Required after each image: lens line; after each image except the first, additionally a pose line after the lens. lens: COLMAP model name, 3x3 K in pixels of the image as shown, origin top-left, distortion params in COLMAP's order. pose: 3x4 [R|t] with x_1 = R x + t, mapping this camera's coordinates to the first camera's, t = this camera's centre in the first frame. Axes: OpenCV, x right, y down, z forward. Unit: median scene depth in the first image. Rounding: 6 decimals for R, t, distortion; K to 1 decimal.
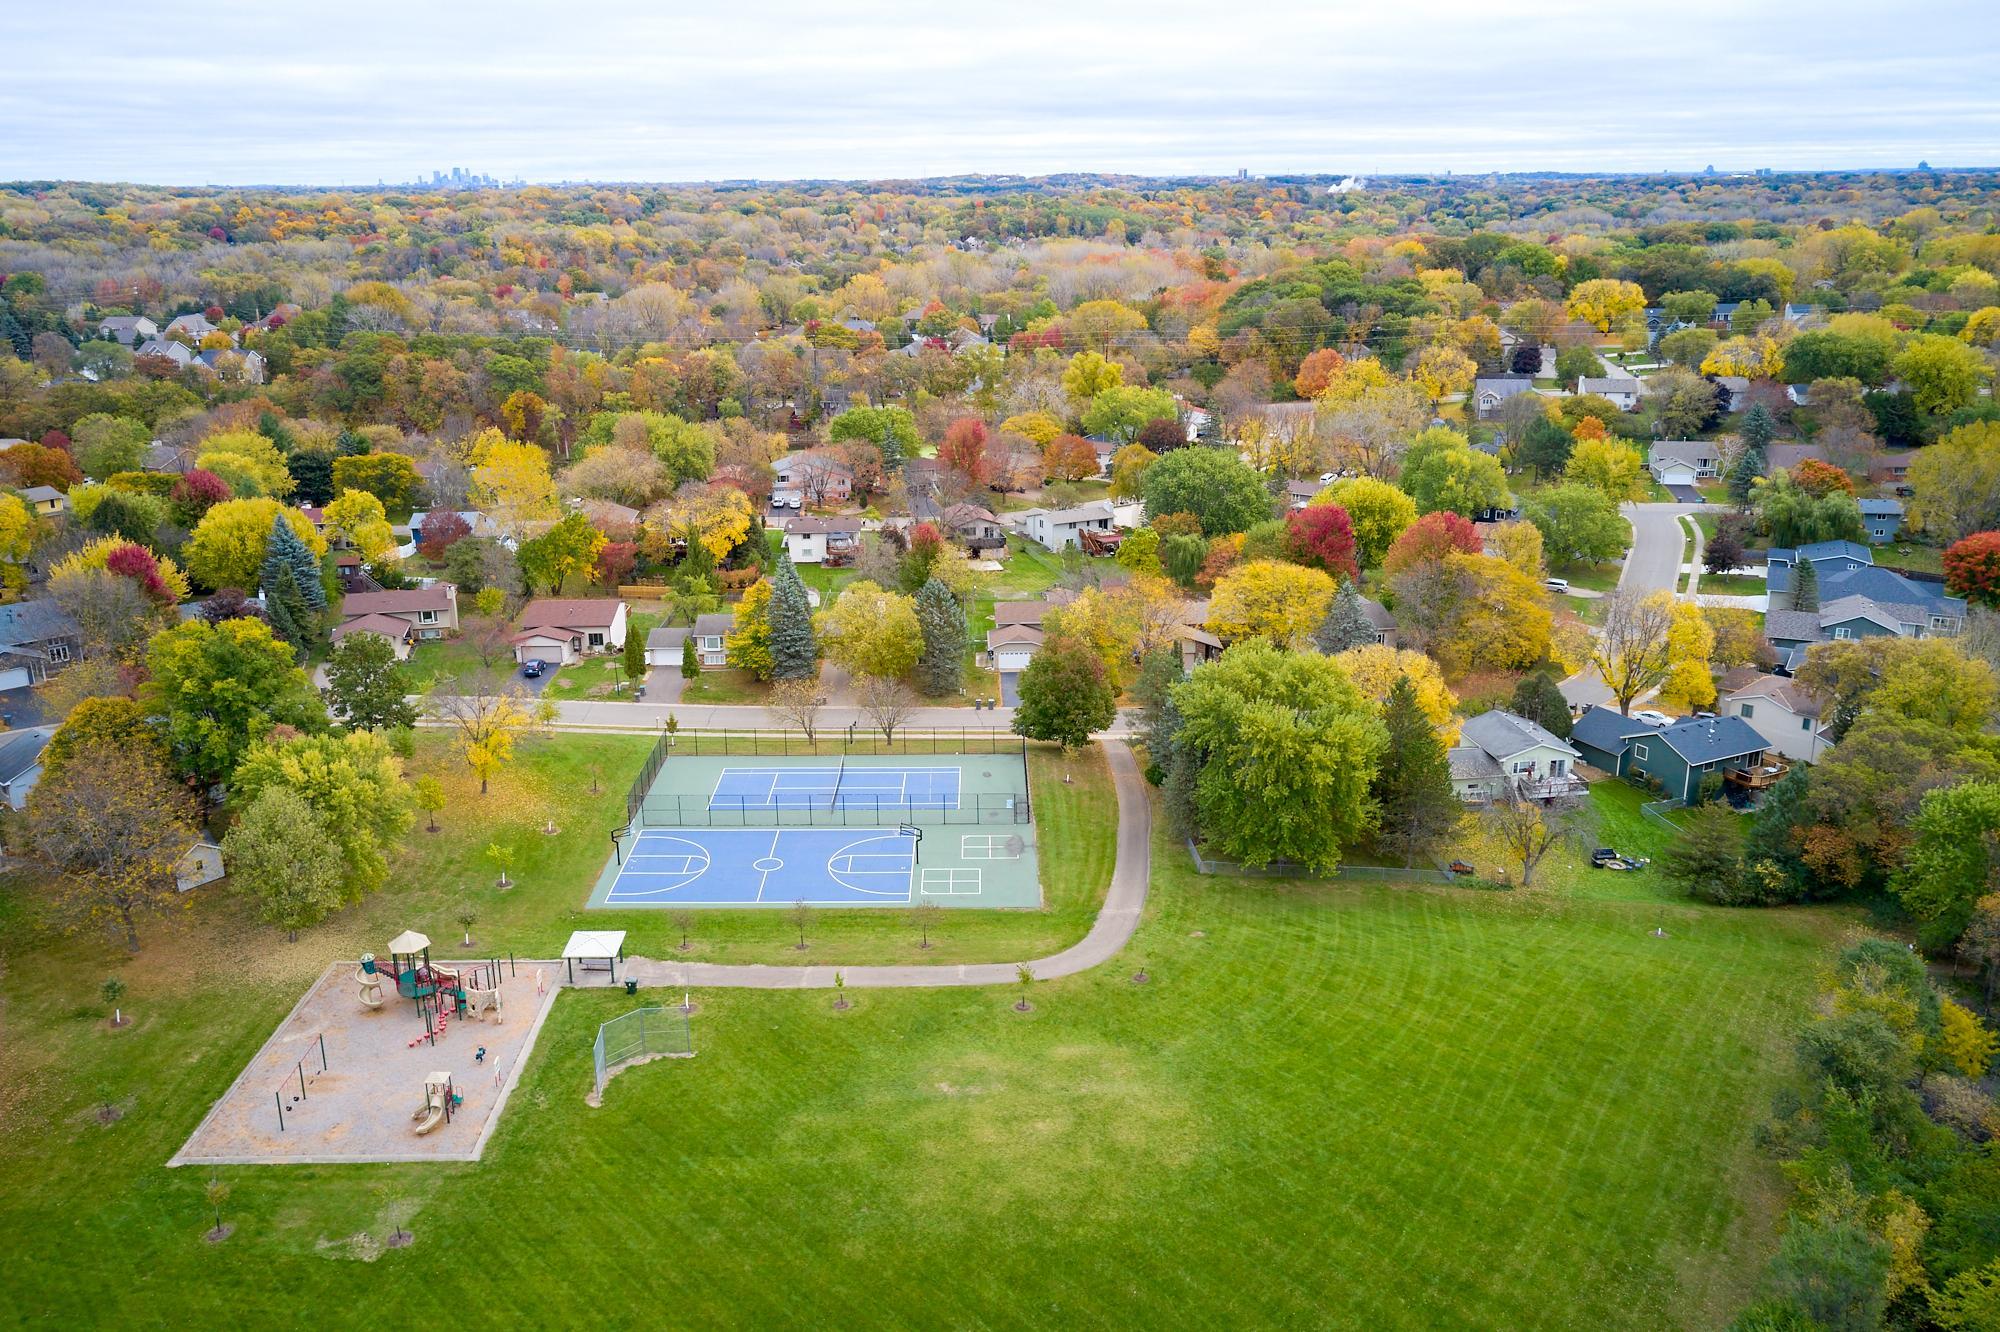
lens RADIAL K [[1595.9, 0, 1000.0], [0, 1595.9, 666.0], [0, 0, 1]] dist [-0.005830, 0.013107]
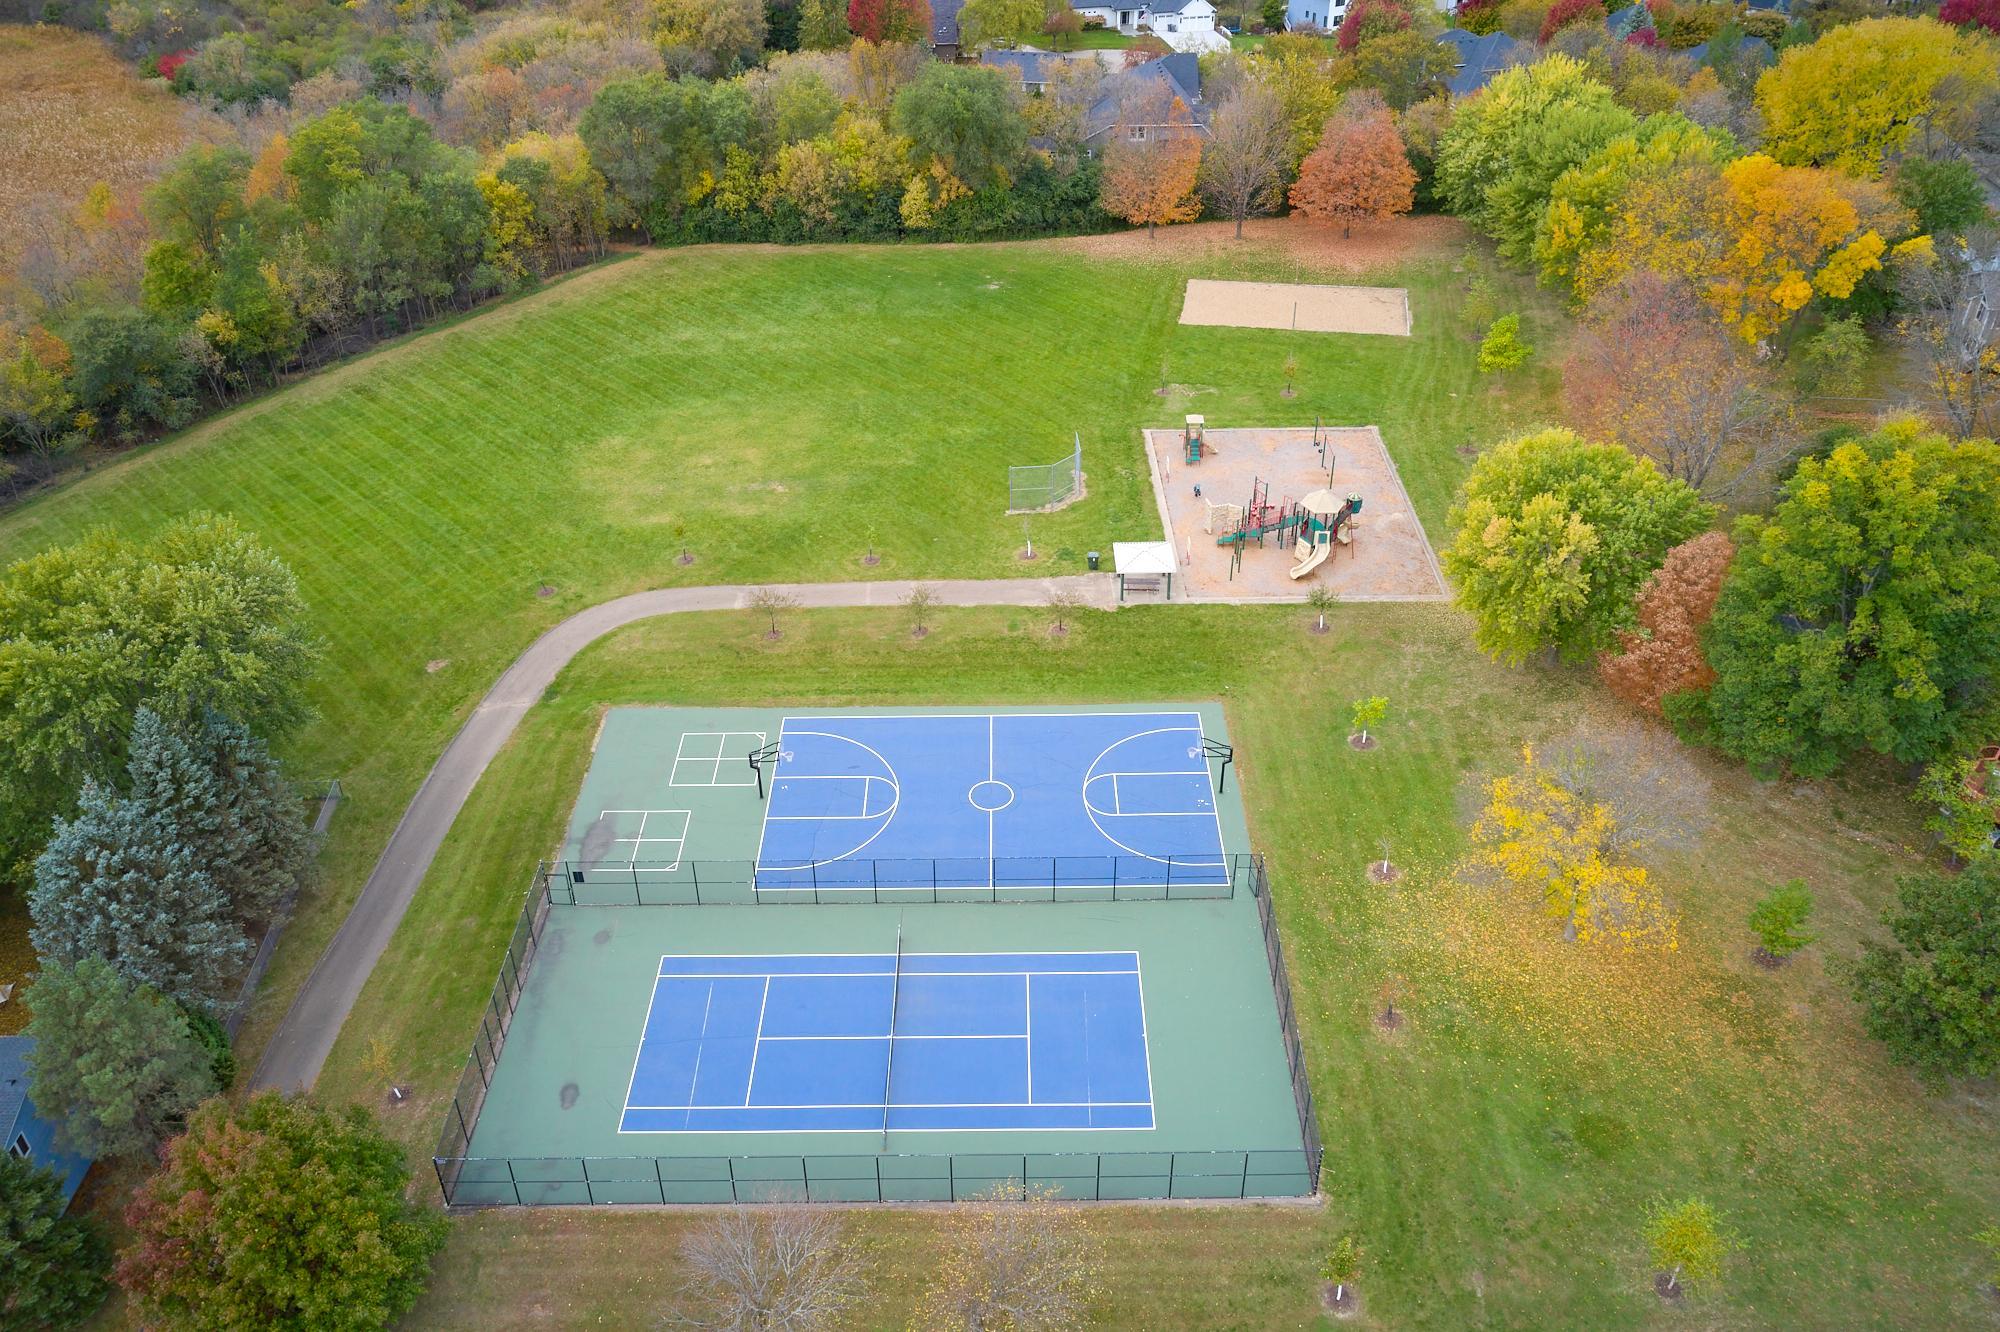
lens RADIAL K [[1595.9, 0, 1000.0], [0, 1595.9, 666.0], [0, 0, 1]] dist [-0.005830, 0.013107]
pose [[-0.999873, -0.004002, 0.015440, -0.085193], [0.009699, 0.615987, 0.787696, -0.225908], [-0.012663, 0.787746, -0.615870, 0.728683]]
